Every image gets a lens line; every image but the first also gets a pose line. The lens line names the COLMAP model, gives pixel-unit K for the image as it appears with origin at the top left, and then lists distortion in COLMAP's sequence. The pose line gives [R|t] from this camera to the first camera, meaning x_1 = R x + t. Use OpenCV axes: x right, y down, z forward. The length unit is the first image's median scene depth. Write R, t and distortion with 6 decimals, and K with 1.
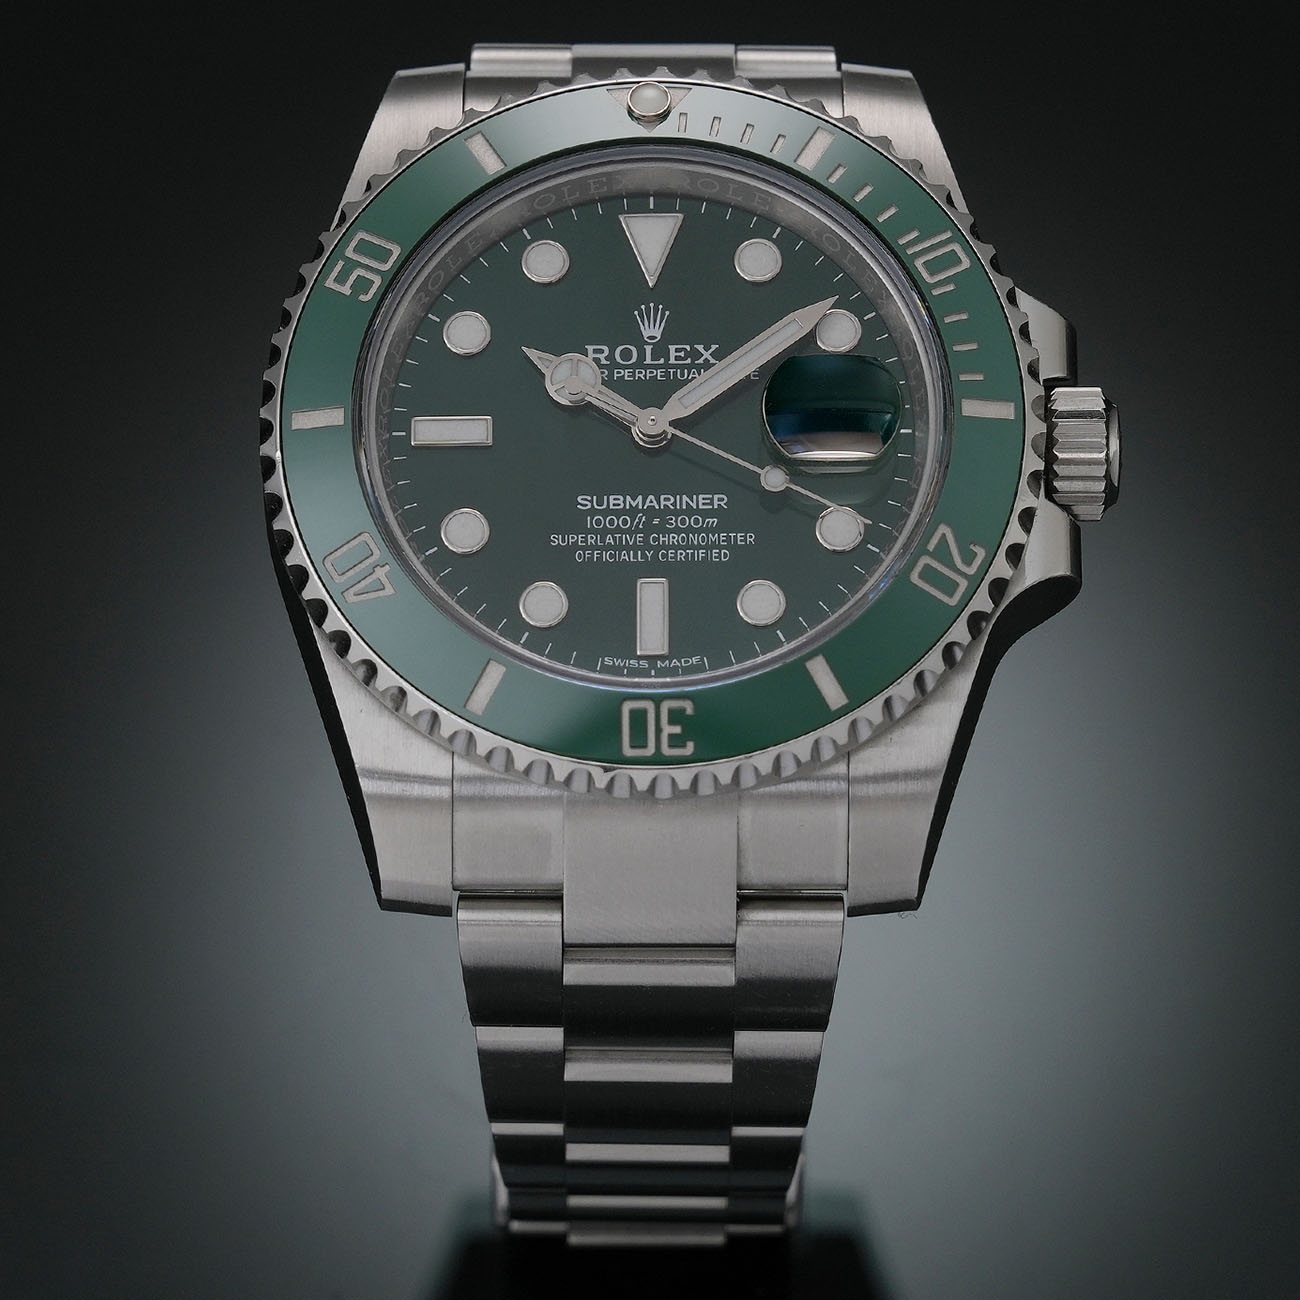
lens RADIAL K [[6731.7, 0, 650.0], [0, 6731.7, 650.0], [0, 0, 1]] dist [-0.099334, -11.752190]
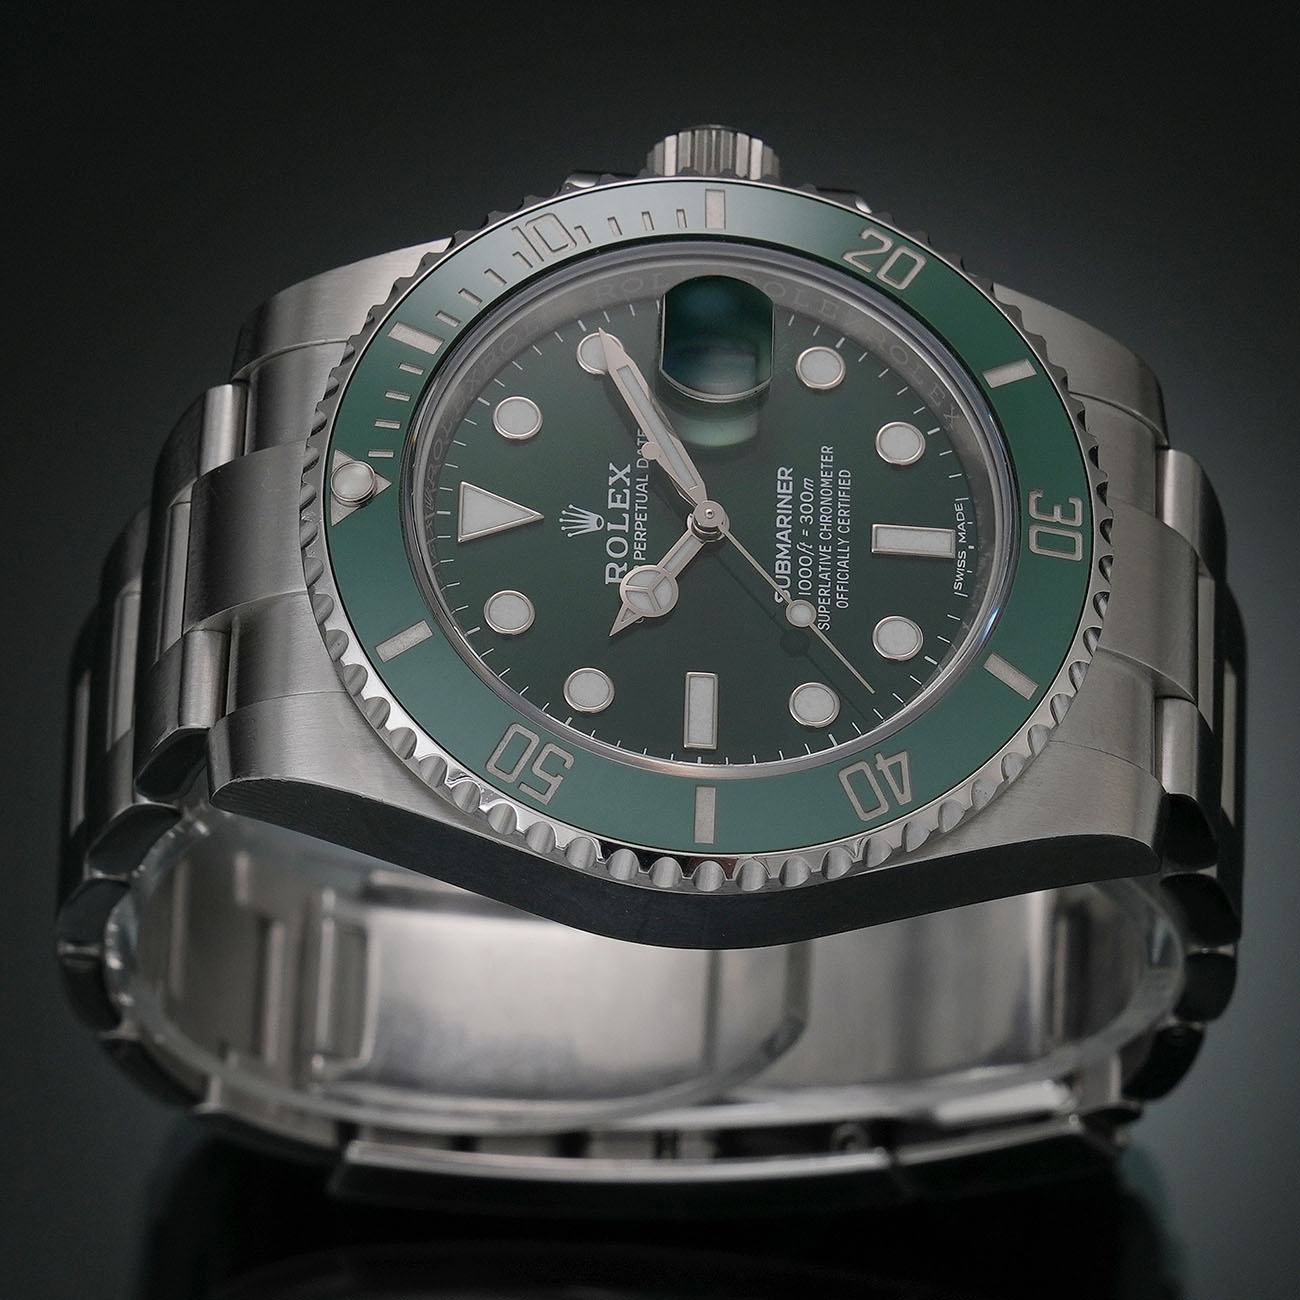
lens RADIAL K [[6731.7, 0, 650.0], [0, 6731.7, 650.0], [0, 0, 1]] dist [-0.099334, -11.752190]
pose [[0.028811, -0.876045, 0.481368, -0.480132], [0.893818, 0.238172, 0.379952, -0.402537], [-0.447504, 0.419309, 0.789887, 0.248354]]
